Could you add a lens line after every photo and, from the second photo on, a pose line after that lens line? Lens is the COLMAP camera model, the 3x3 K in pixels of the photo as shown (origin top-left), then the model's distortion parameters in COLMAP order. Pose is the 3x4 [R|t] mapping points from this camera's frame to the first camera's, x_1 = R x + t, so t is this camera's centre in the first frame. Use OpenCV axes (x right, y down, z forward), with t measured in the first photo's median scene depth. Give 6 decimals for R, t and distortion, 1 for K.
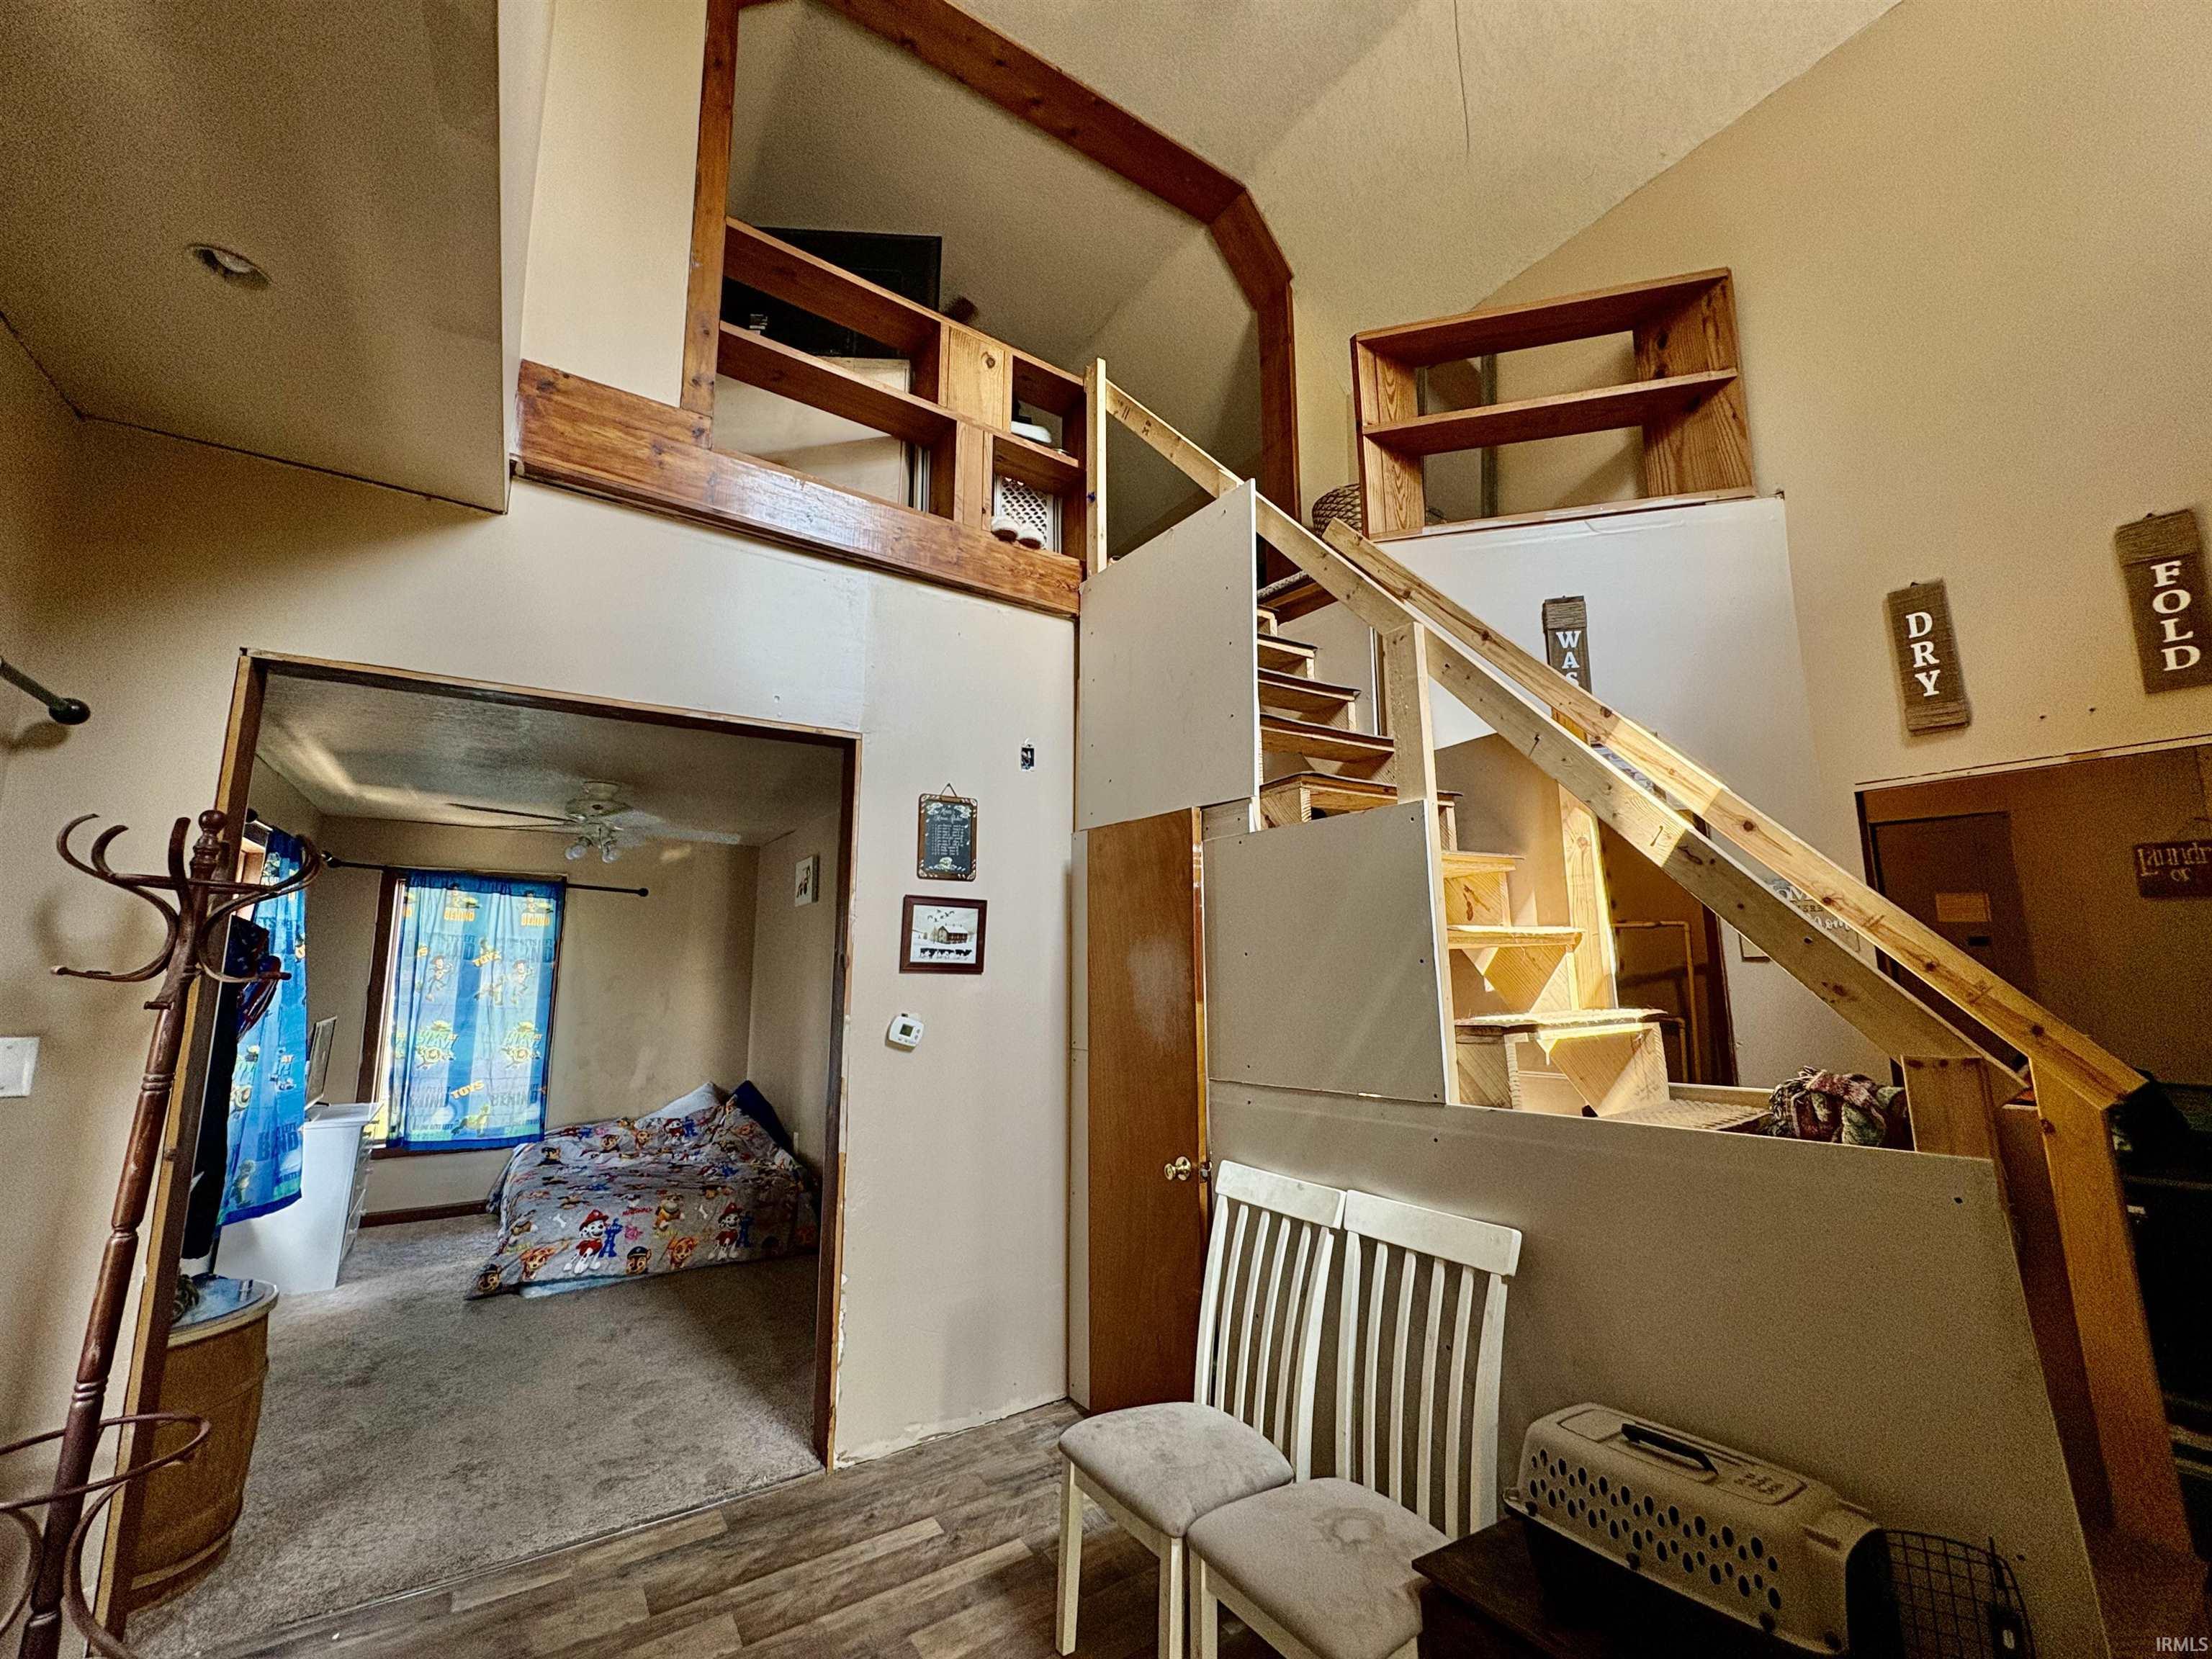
lens RADIAL K [[881.2, 0, 1107.7], [0, 881.2, 826.1], [0, 0, 1]] dist [0.000006, 0.000474]
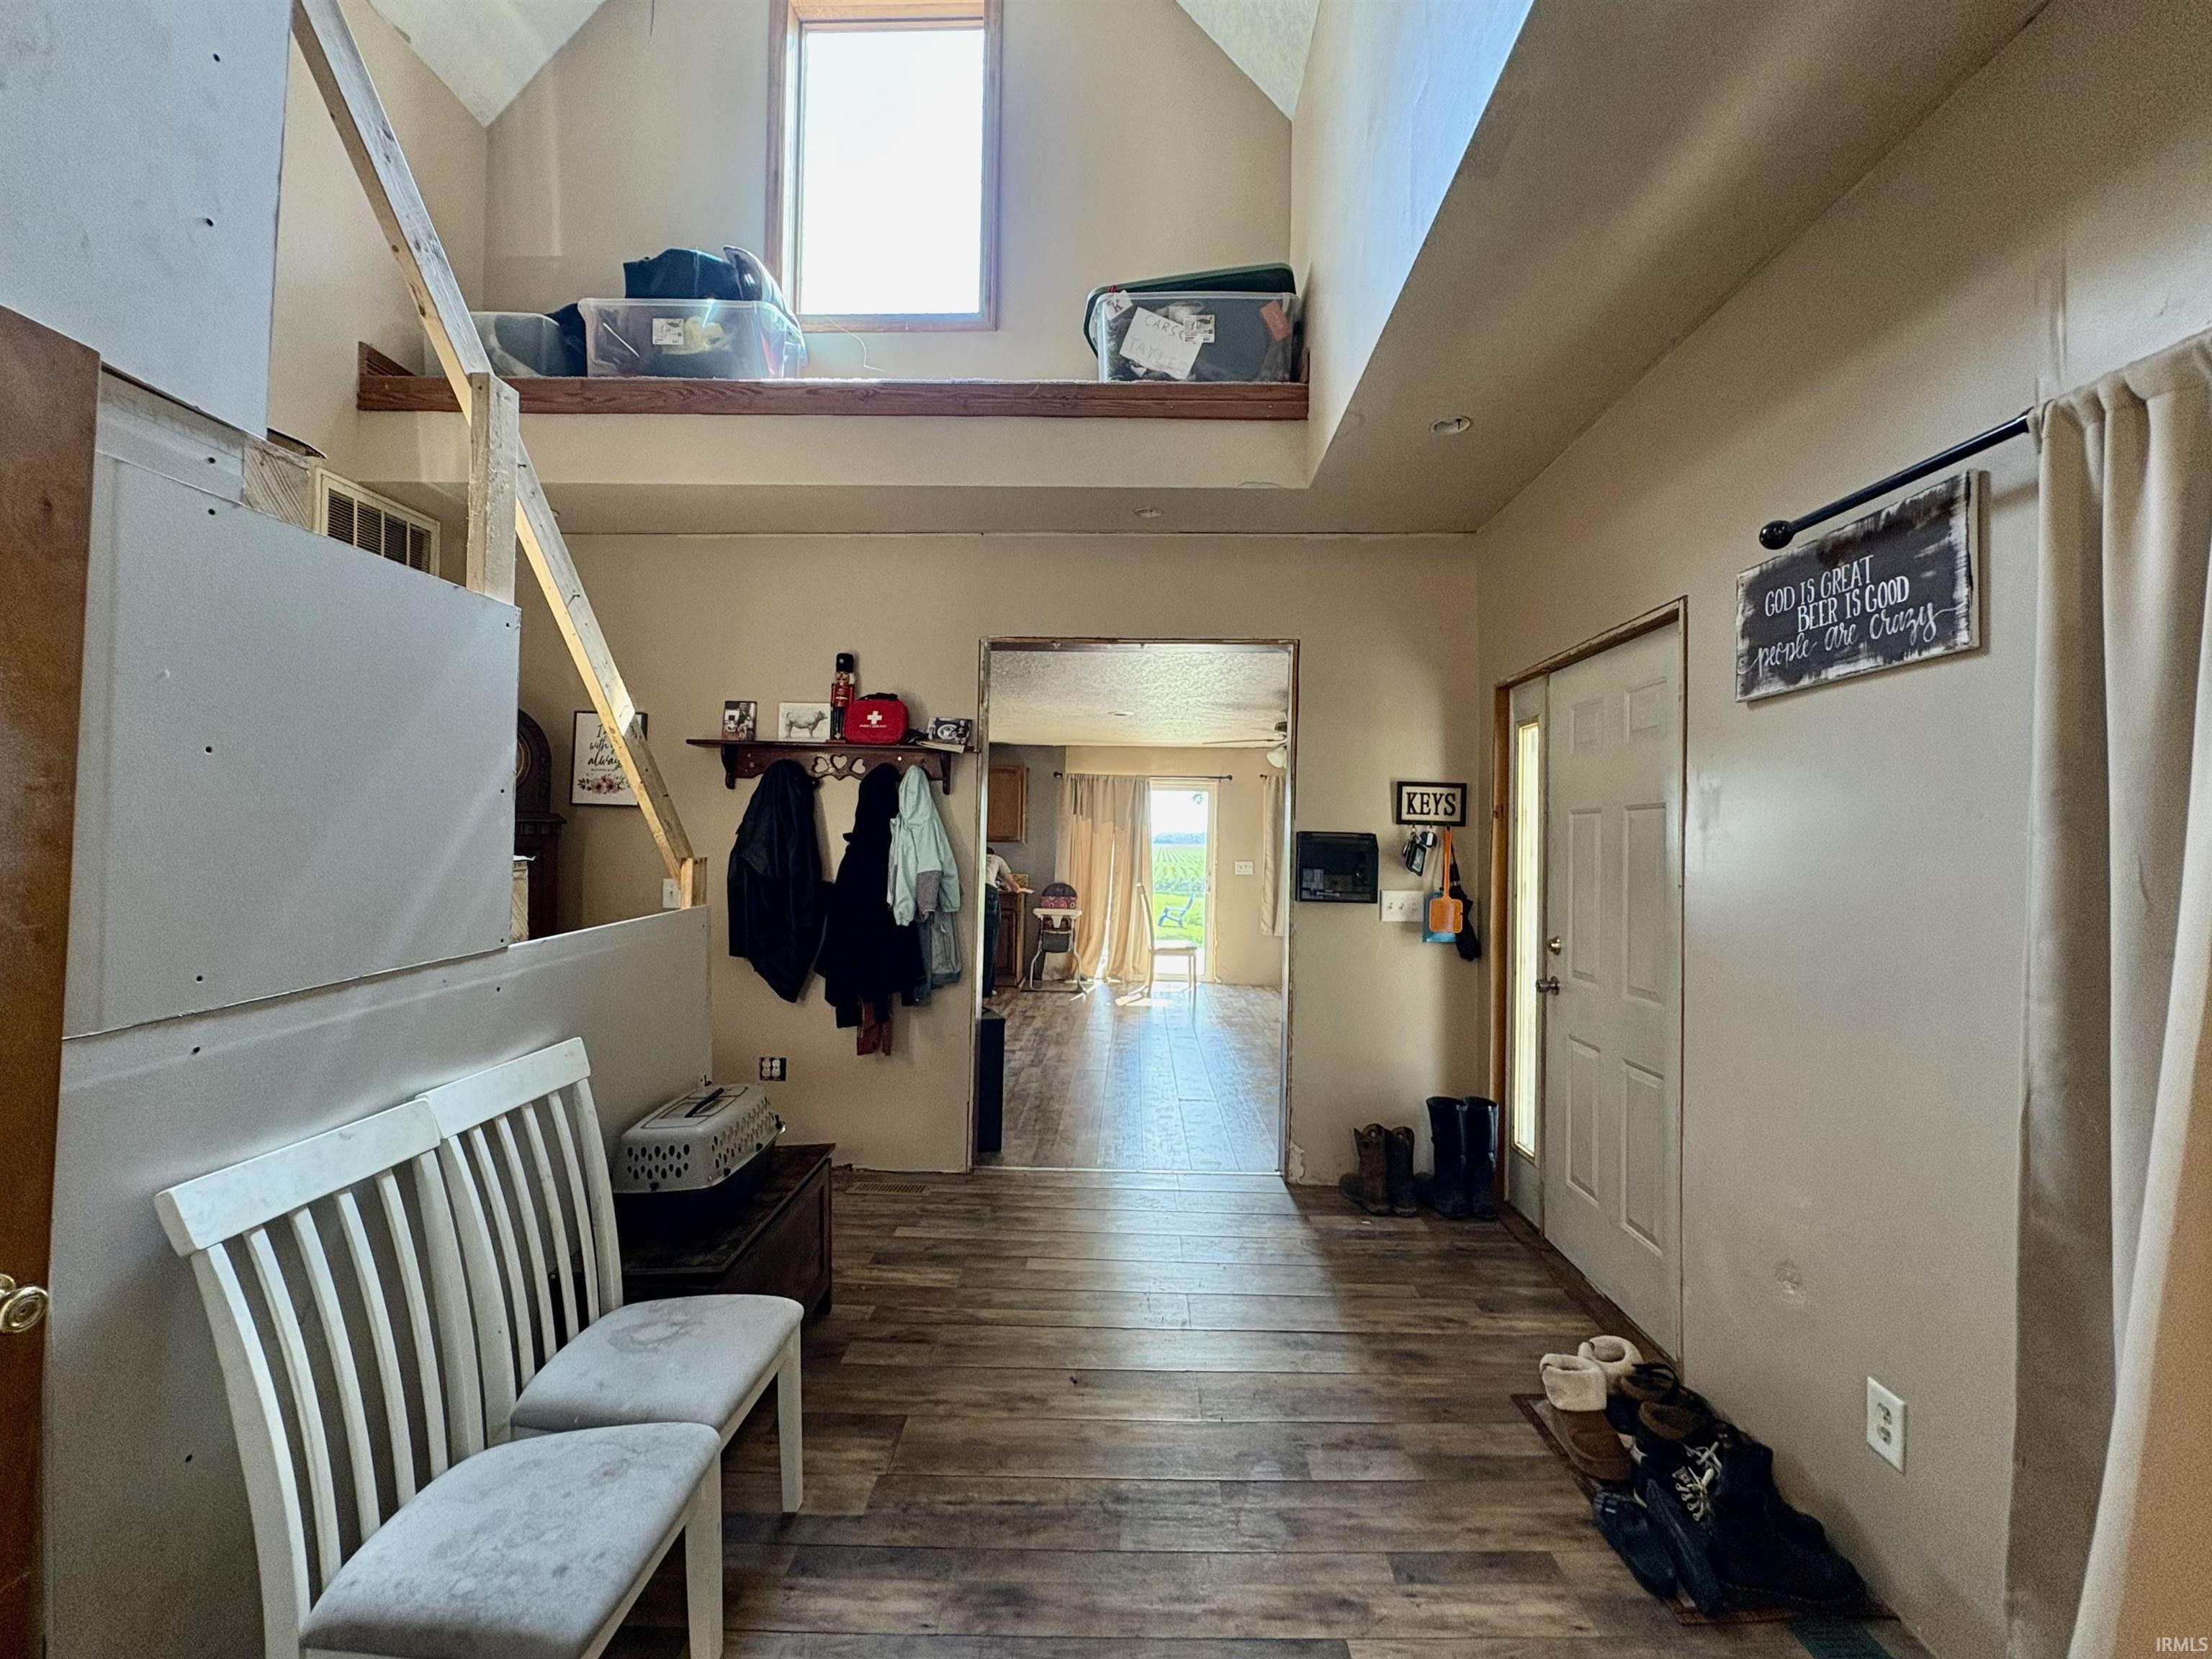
lens RADIAL K [[904.1, 0, 1109.0], [0, 904.1, 825.0], [0, 0, 1]] dist [-0.000863, 0.000669]
pose [[-0.809666, 0.000296, 0.586891, -0.422678], [-0.107918, 0.982873, -0.149378, 0.166637], [-0.576884, -0.184282, -0.795767, 0.887830]]
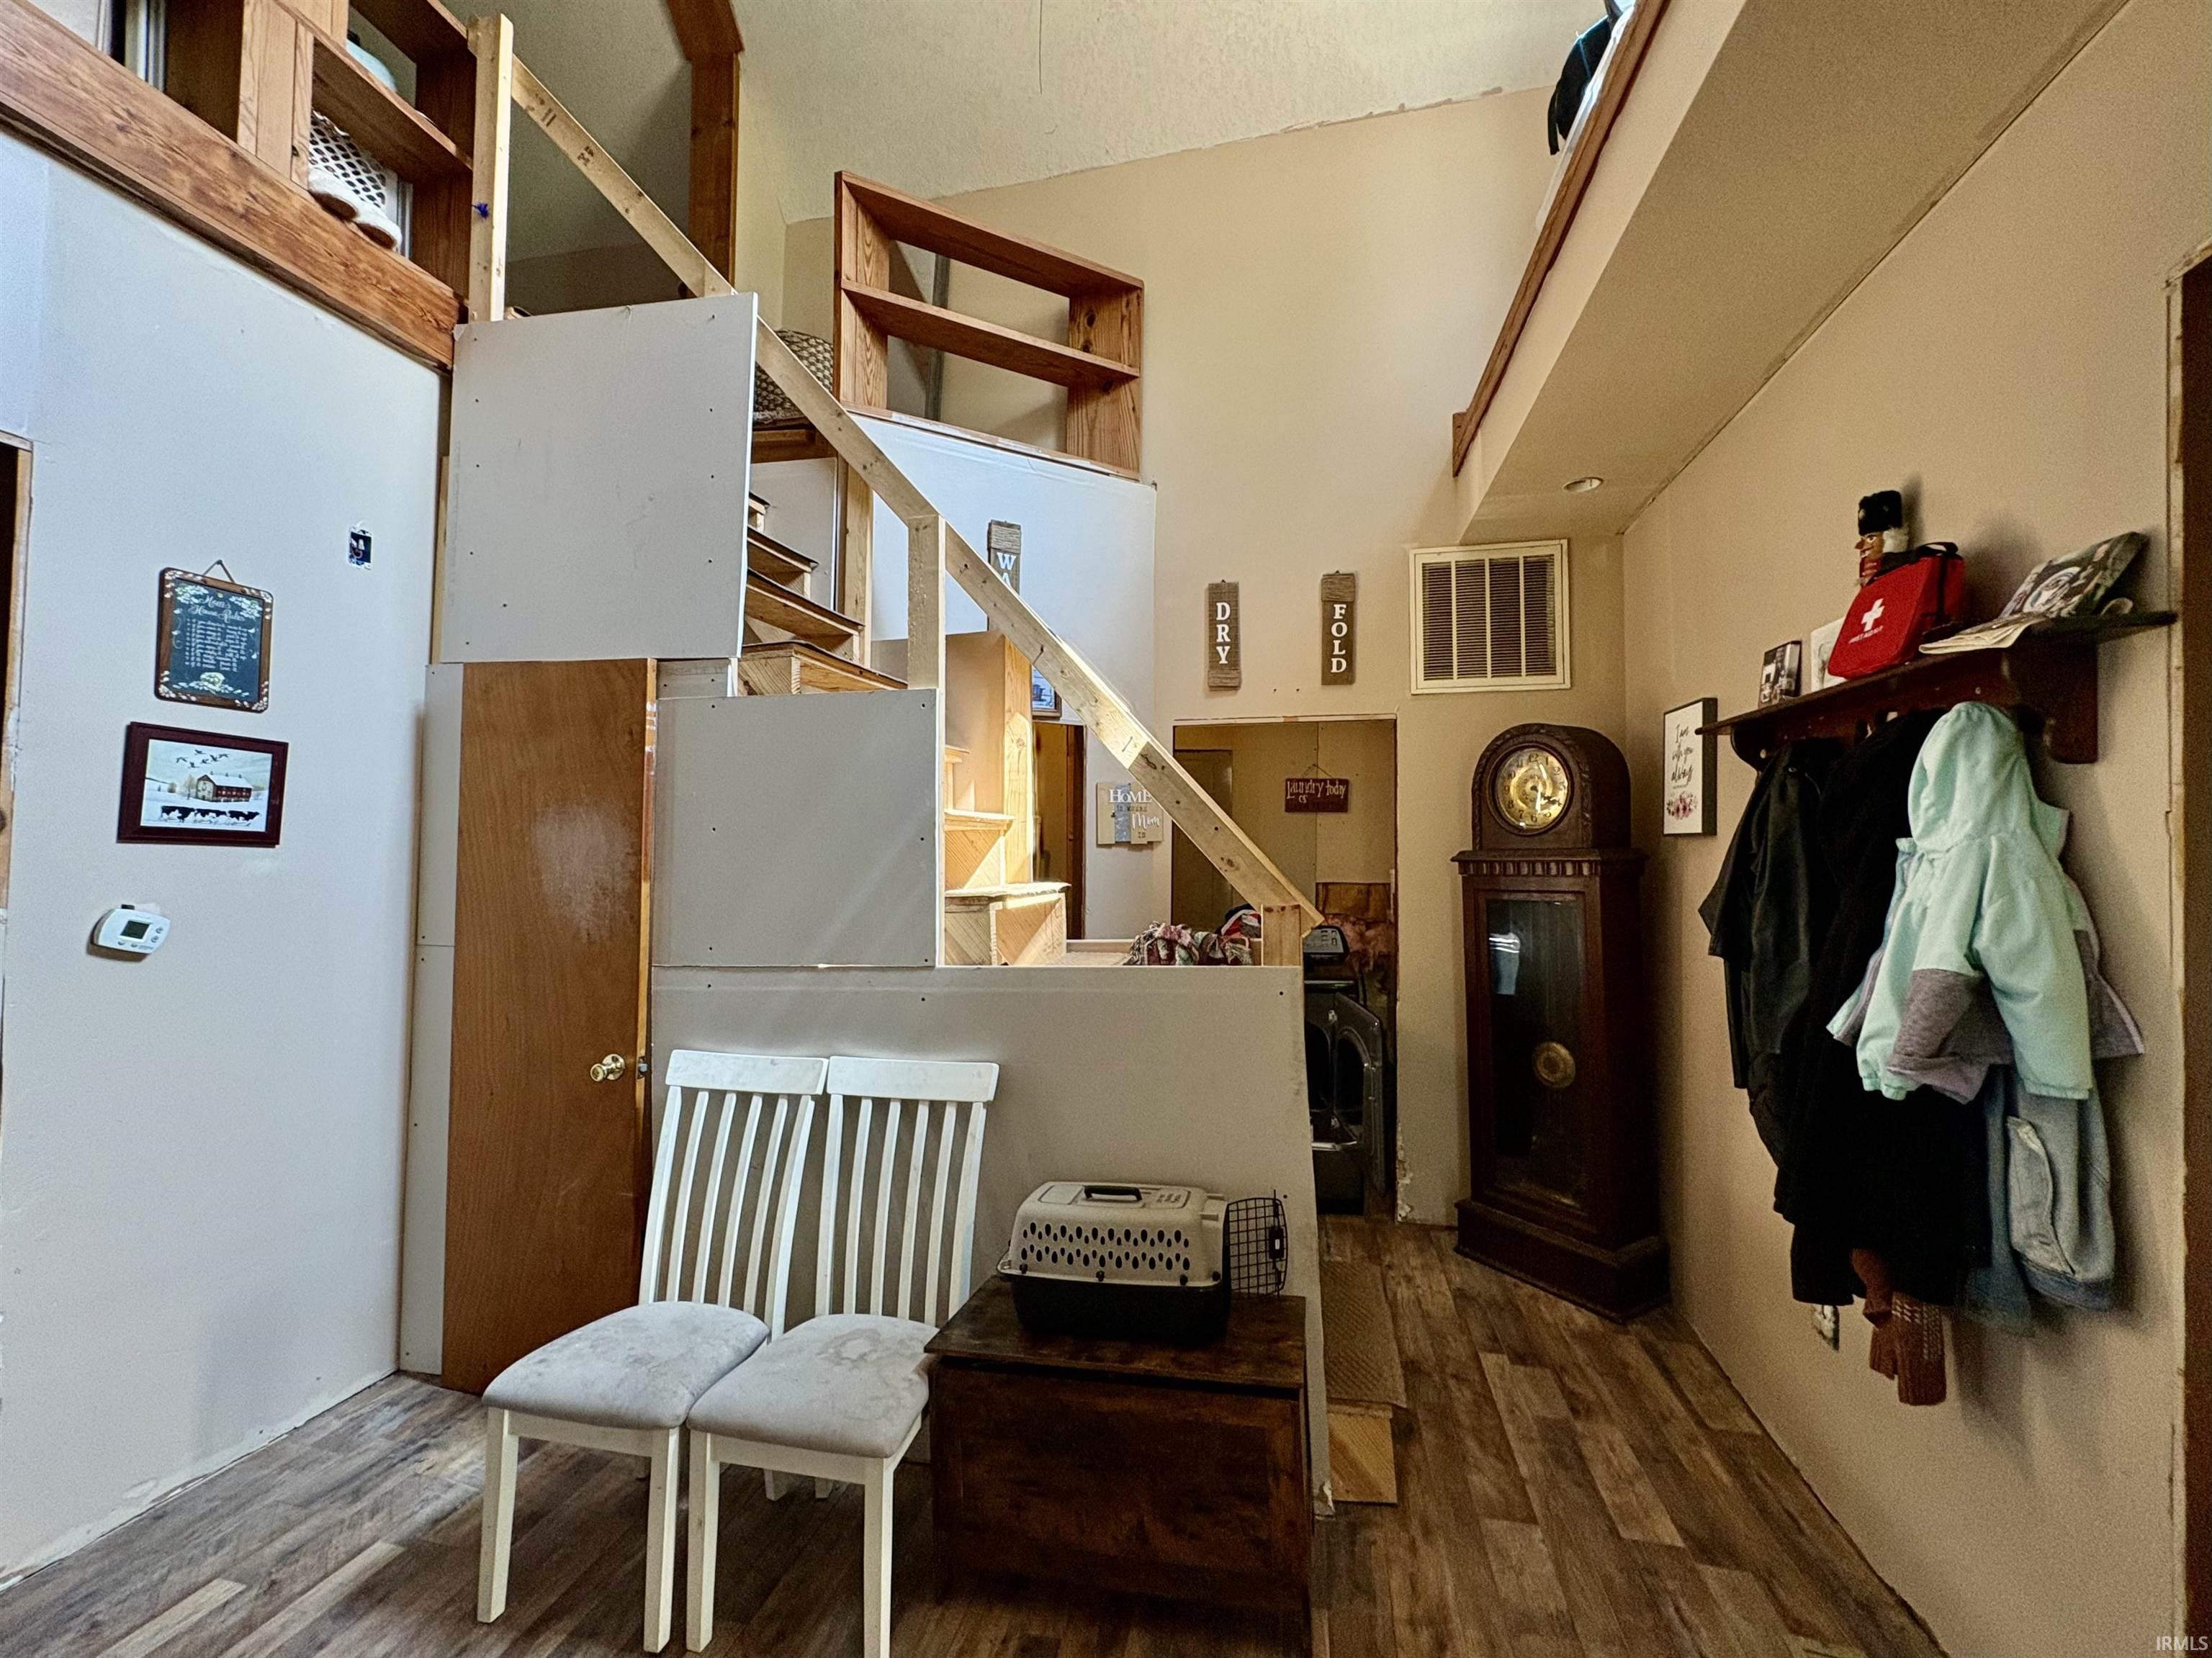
lens RADIAL K [[904.0, 0, 1109.0], [0, 904.0, 824.5], [0, 0, 1]] dist [-0.000863, 0.000669]
pose [[0.724338, 0.034964, 0.688558, -0.156156], [-0.119458, 0.989972, 0.075396, 0.016635], [-0.679017, -0.136866, 0.721251, 0.034653]]
